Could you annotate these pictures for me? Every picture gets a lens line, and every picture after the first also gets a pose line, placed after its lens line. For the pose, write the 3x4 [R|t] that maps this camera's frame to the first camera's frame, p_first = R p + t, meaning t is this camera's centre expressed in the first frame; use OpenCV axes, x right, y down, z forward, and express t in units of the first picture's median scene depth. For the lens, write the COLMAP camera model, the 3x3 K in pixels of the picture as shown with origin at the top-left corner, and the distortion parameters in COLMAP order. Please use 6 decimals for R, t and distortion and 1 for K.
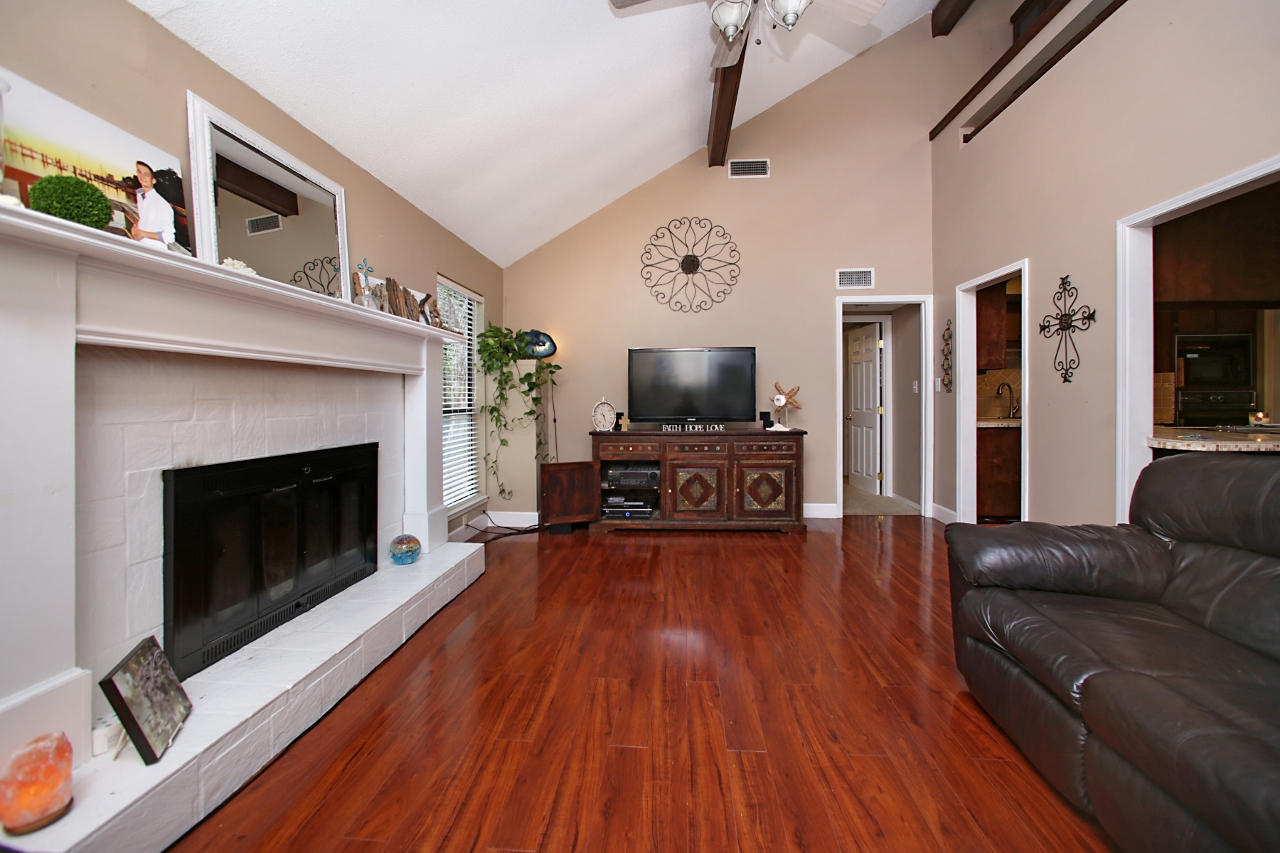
lens RADIAL K [[508.3, 0, 628.3], [0, 508.3, 401.8], [0, 0, 1]] dist [-0.018155, 0.003276]
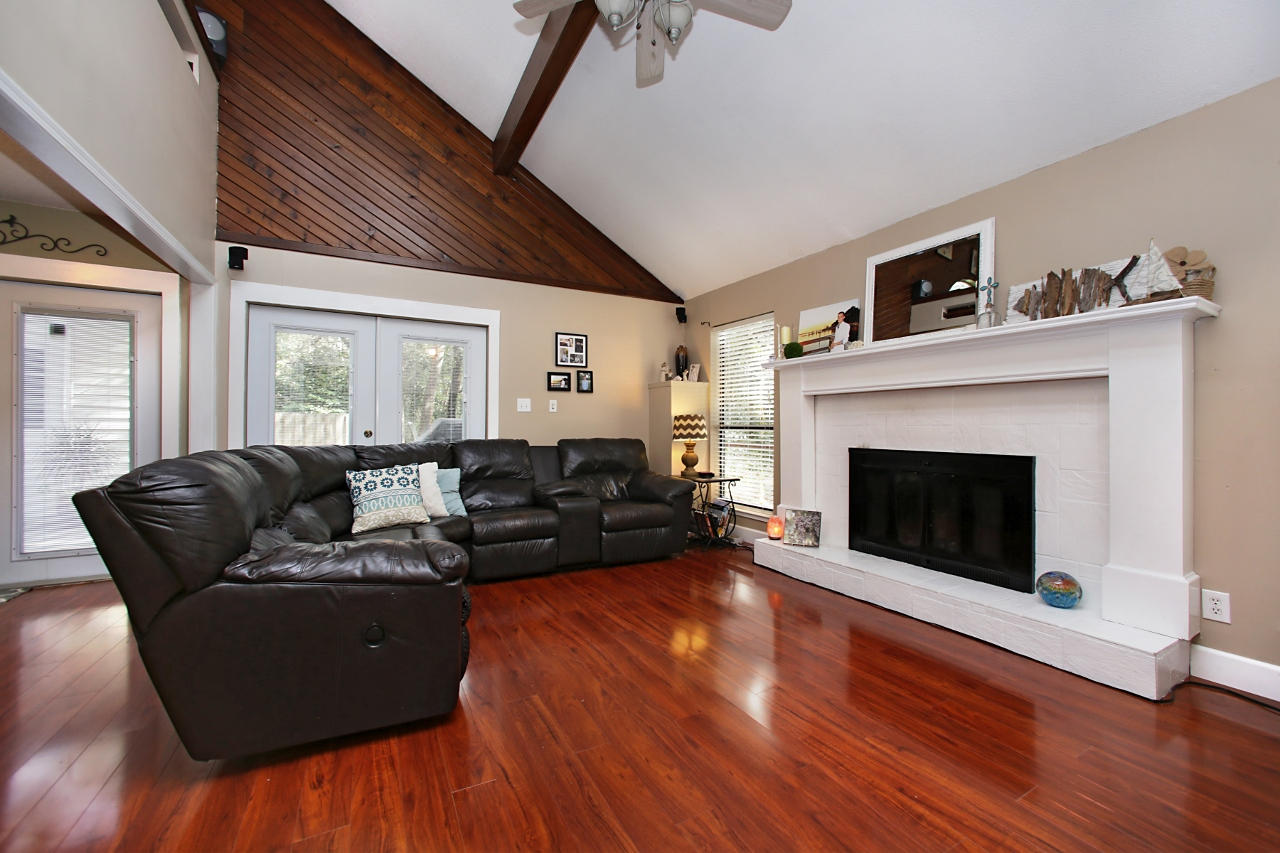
lens RADIAL K [[508.3, 0, 647.0], [0, 508.3, 421.5], [0, 0, 1]] dist [-0.018155, 0.003276]
pose [[-0.814456, -0.001484, -0.580224, 0.423946], [0.000645, 0.999994, -0.003464, 0.012680], [0.580225, -0.003195, -0.814450, 0.906473]]
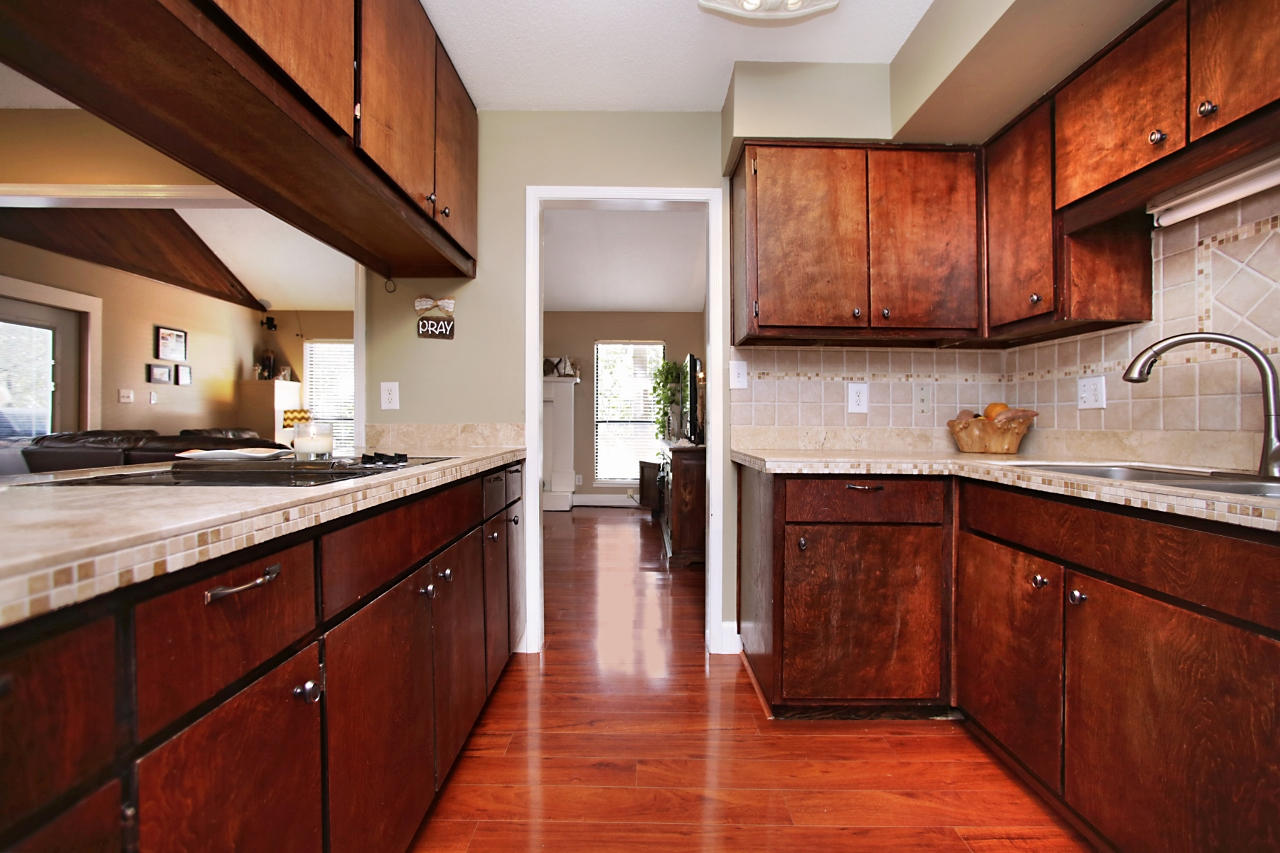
lens RADIAL K [[508.3, 0, 645.7], [0, 508.3, 422.3], [0, 0, 1]] dist [-0.018155, 0.003276]
pose [[0.107092, 0.005015, -0.994236, 1.196270], [-0.012297, 0.999917, 0.003719, 0.013355], [0.994173, 0.011827, 0.107145, 0.863859]]
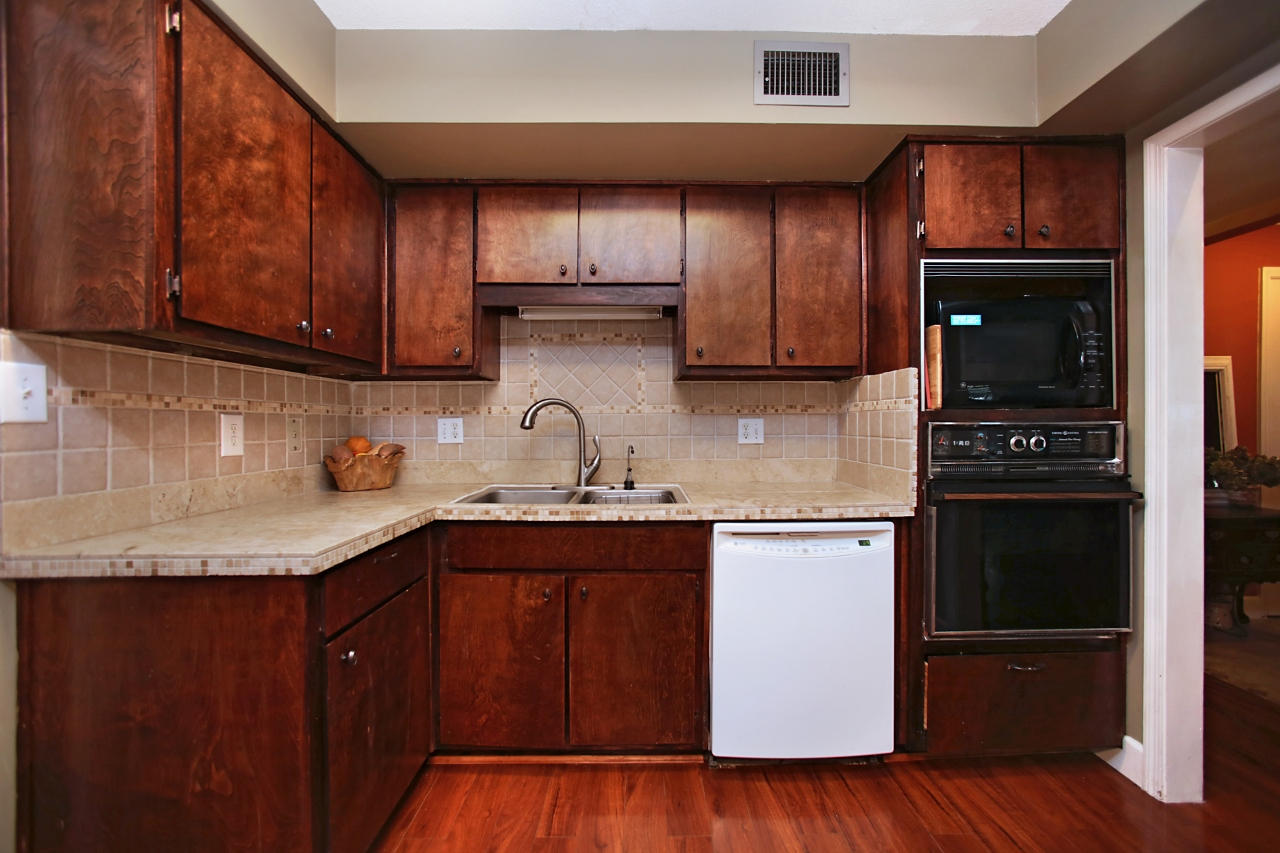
lens RADIAL K [[508.3, 0, 648.3], [0, 508.3, 424.9], [0, 0, 1]] dist [-0.018155, 0.003276]
pose [[0.994302, 0.001437, 0.106592, 0.958509], [-0.000965, 0.999989, -0.004482, -0.018652], [-0.106597, 0.004353, 0.994293, 0.740125]]
